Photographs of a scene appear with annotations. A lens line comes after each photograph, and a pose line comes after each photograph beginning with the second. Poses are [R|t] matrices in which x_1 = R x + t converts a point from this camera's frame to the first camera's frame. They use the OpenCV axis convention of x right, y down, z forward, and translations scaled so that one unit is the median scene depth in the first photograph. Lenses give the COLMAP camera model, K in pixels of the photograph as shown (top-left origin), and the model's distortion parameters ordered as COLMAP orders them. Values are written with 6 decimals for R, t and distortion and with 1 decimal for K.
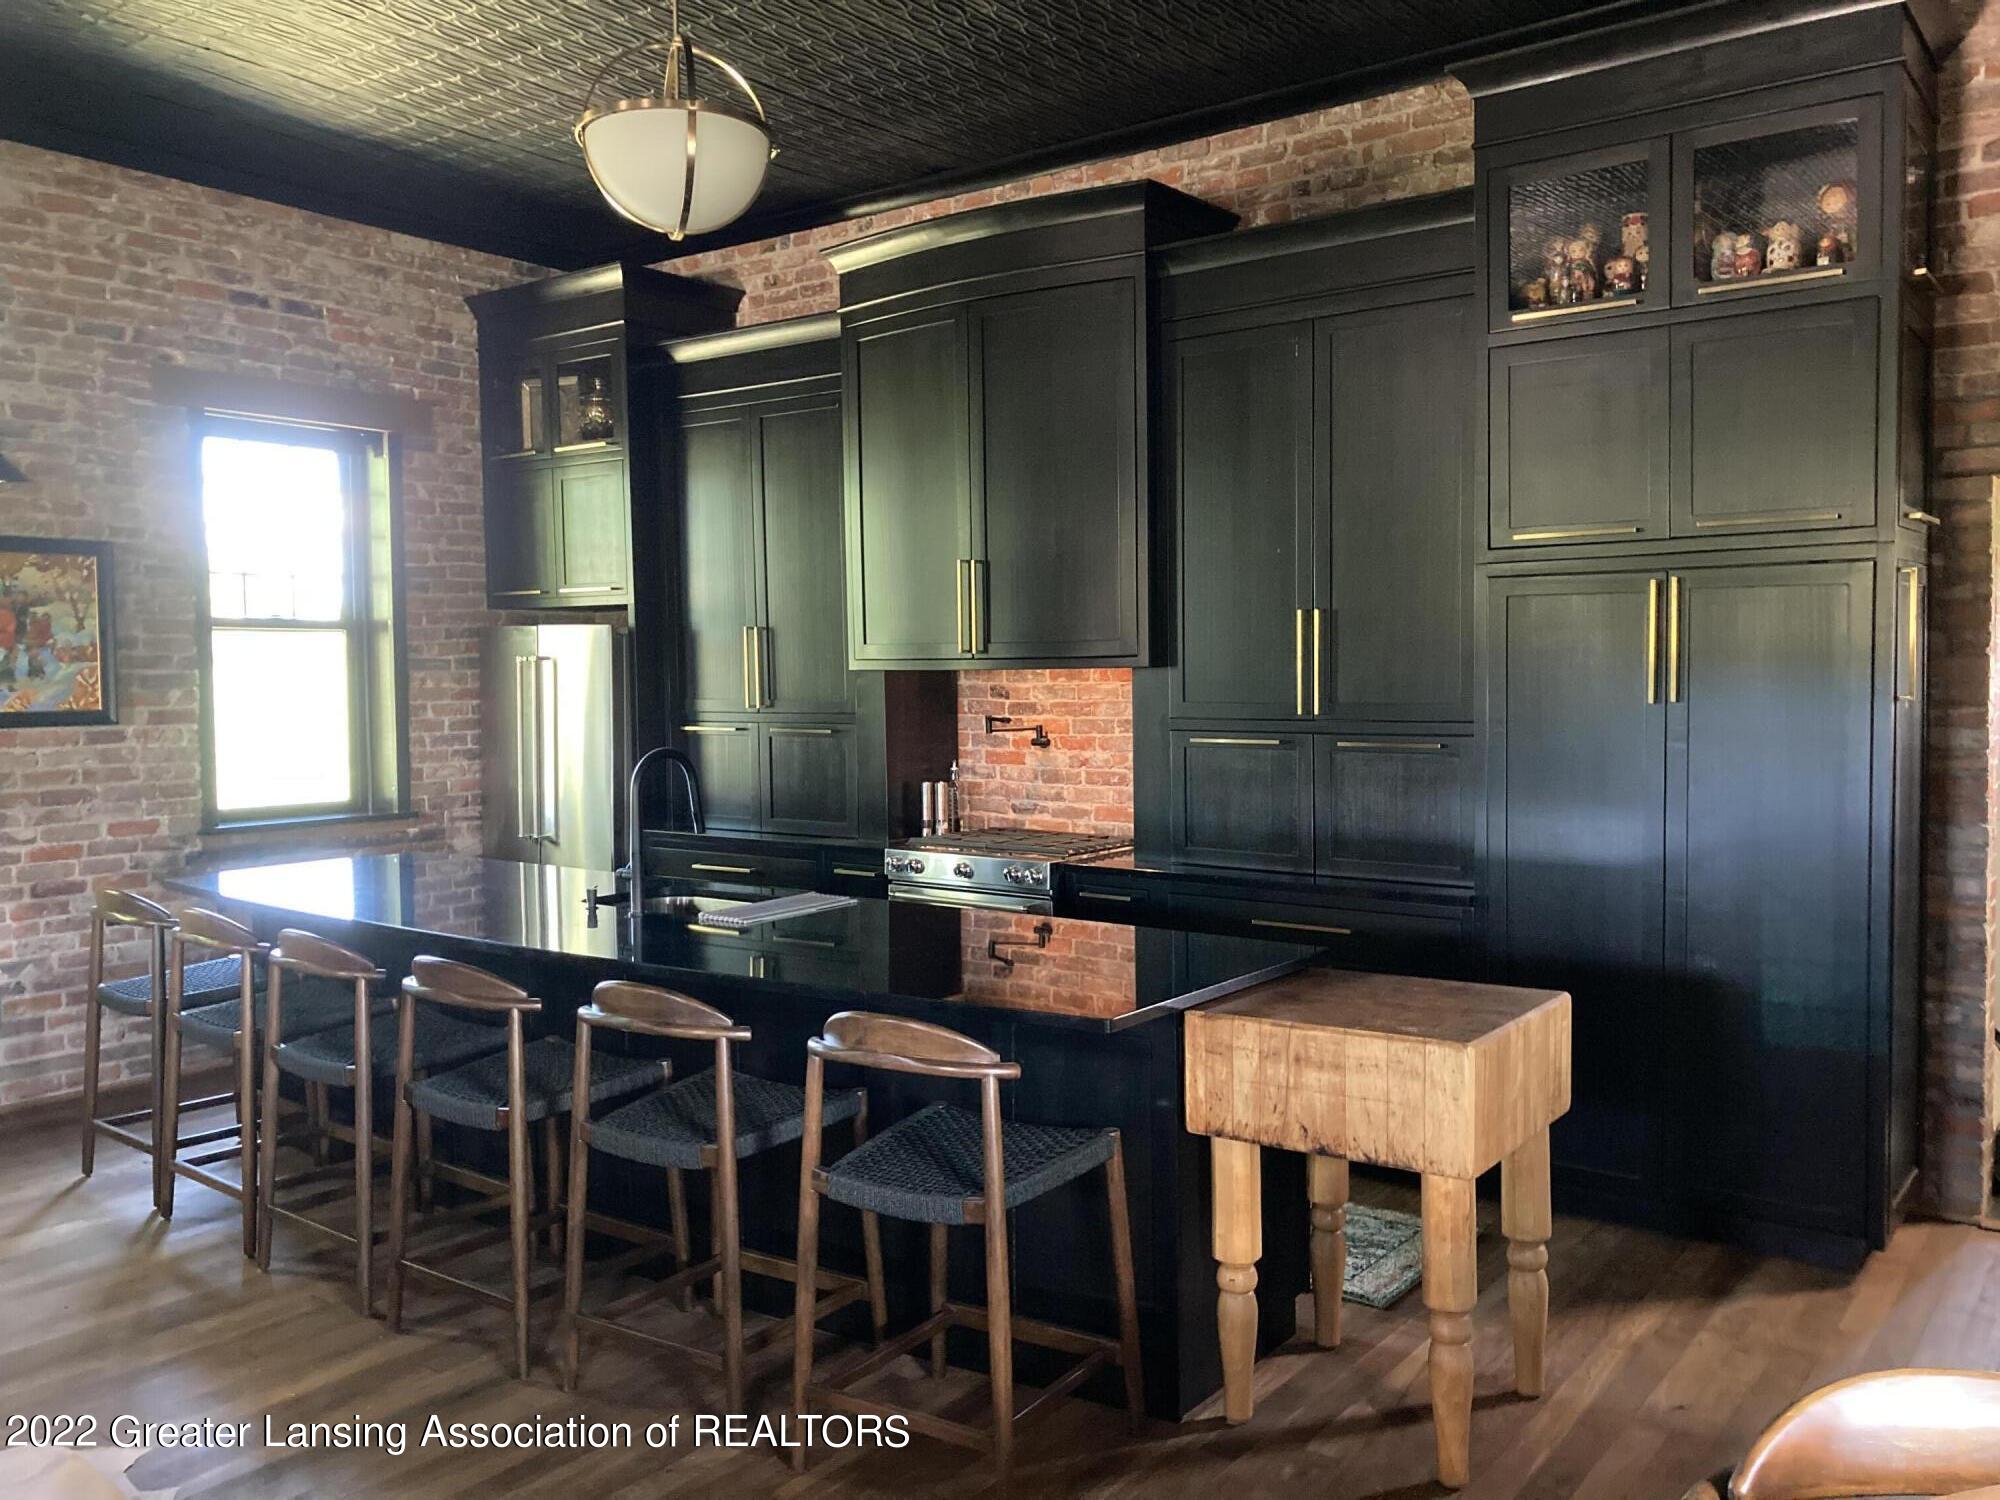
lens RADIAL K [[1615.1, 0, 998.6], [0, 1615.1, 756.0], [0, 0, 1]] dist [0.004372, 0.014501]
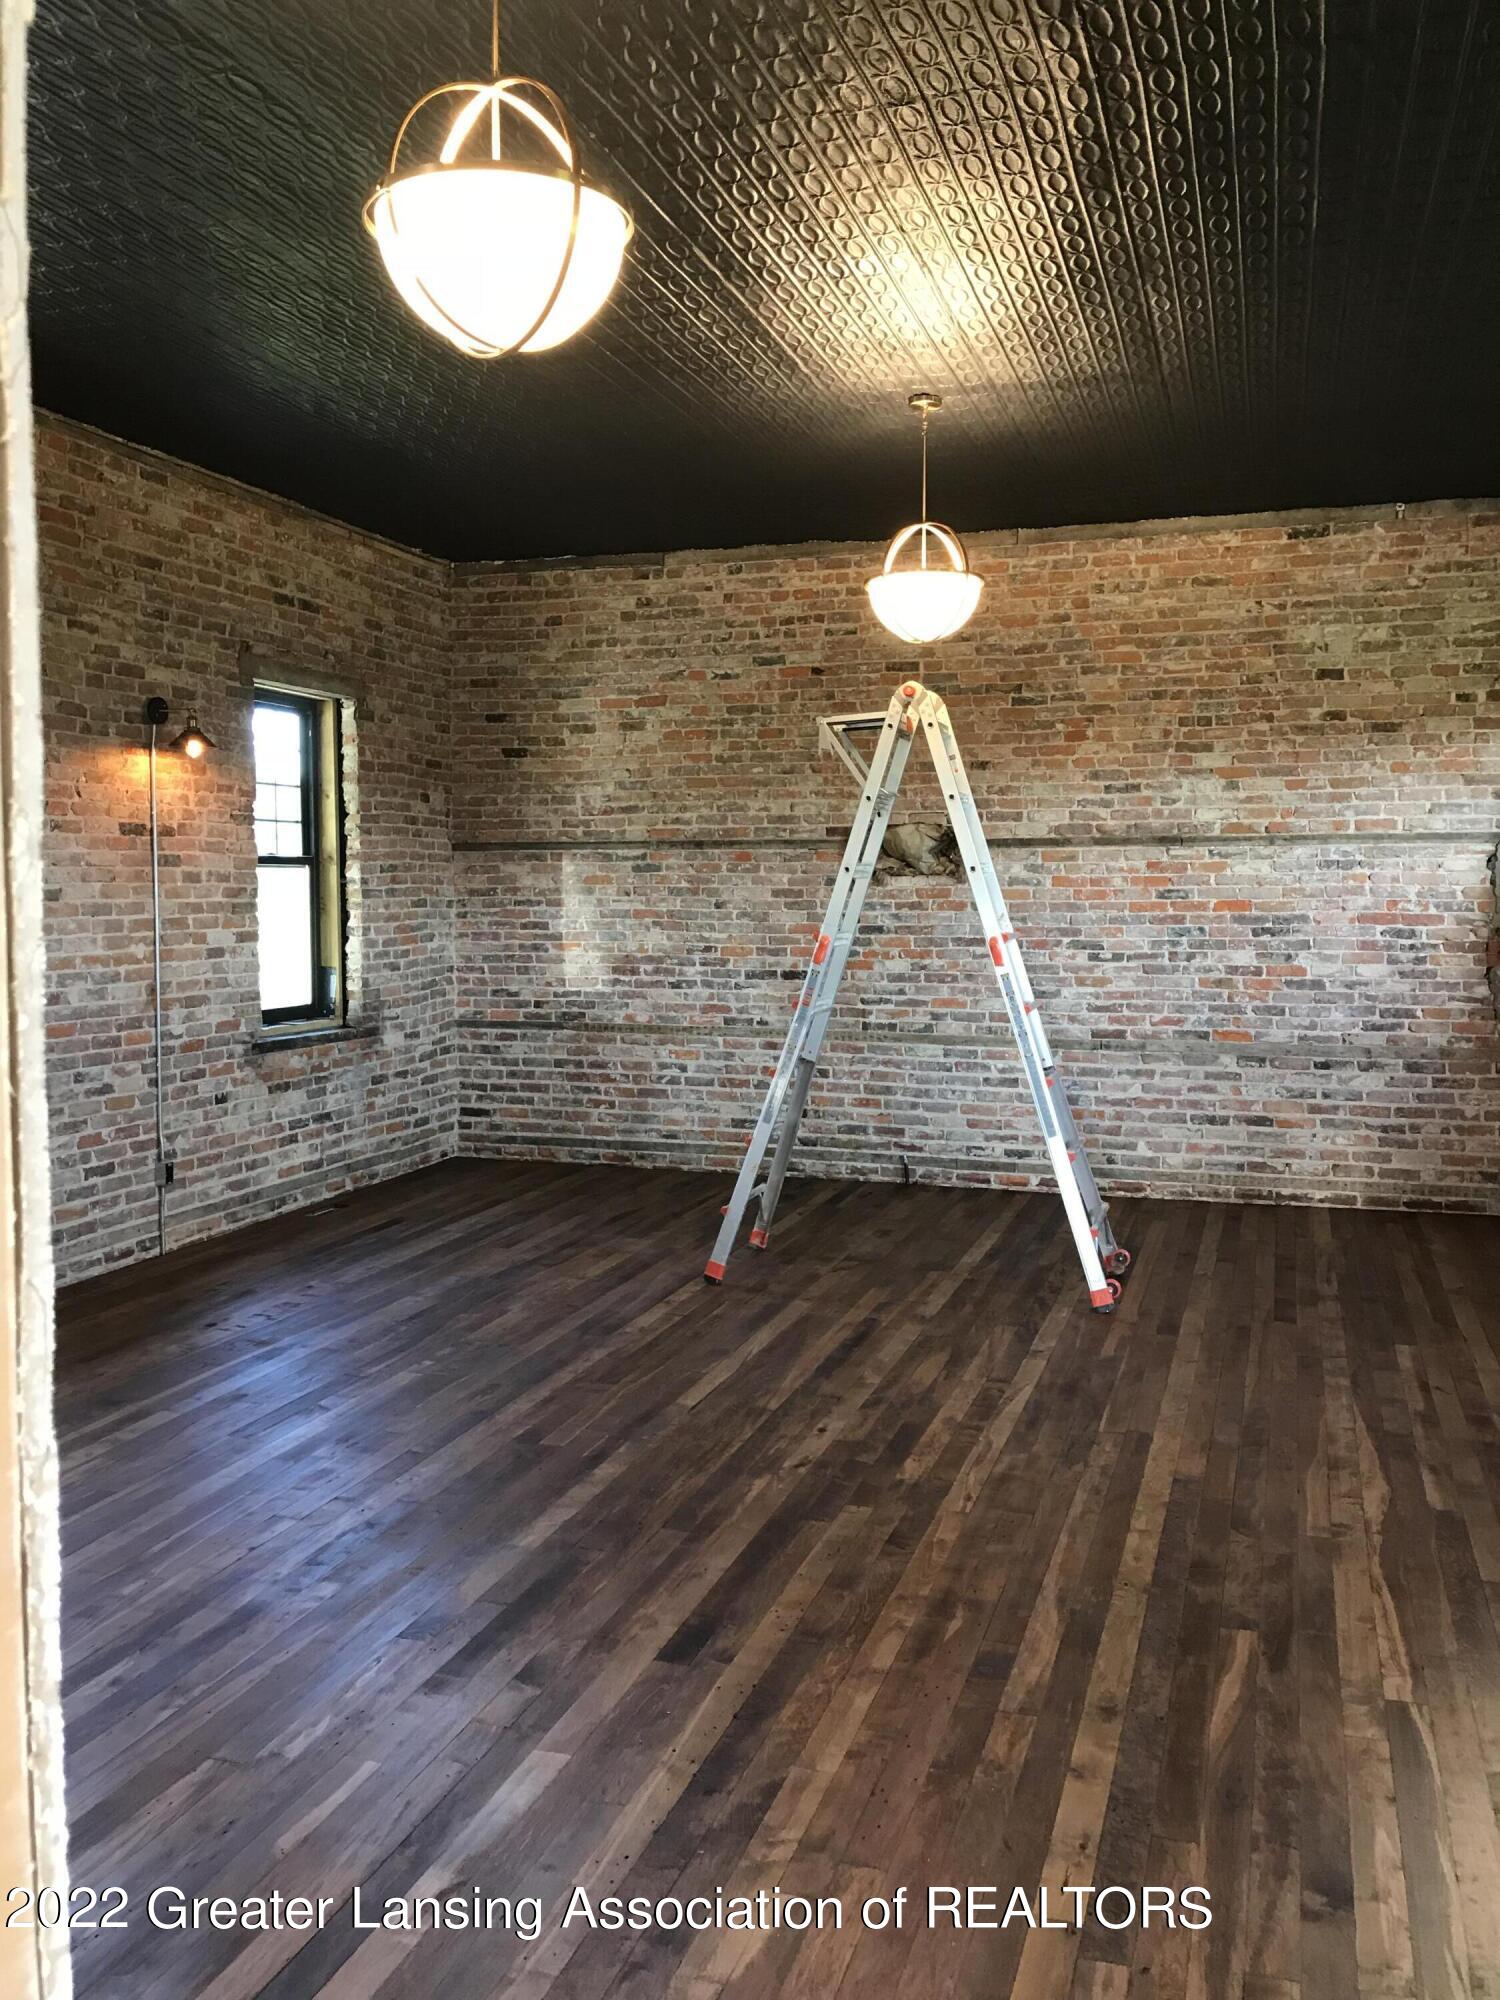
lens RADIAL K [[1625.5, 0, 752.1], [0, 1625.5, 992.2], [0, 0, 1]] dist [0.007023, -0.001327]
pose [[0.946966, -0.012597, 0.321088, -0.555914], [0.008994, 0.999879, 0.012703, 0.006242], [-0.321209, -0.009141, 0.946964, -0.315077]]
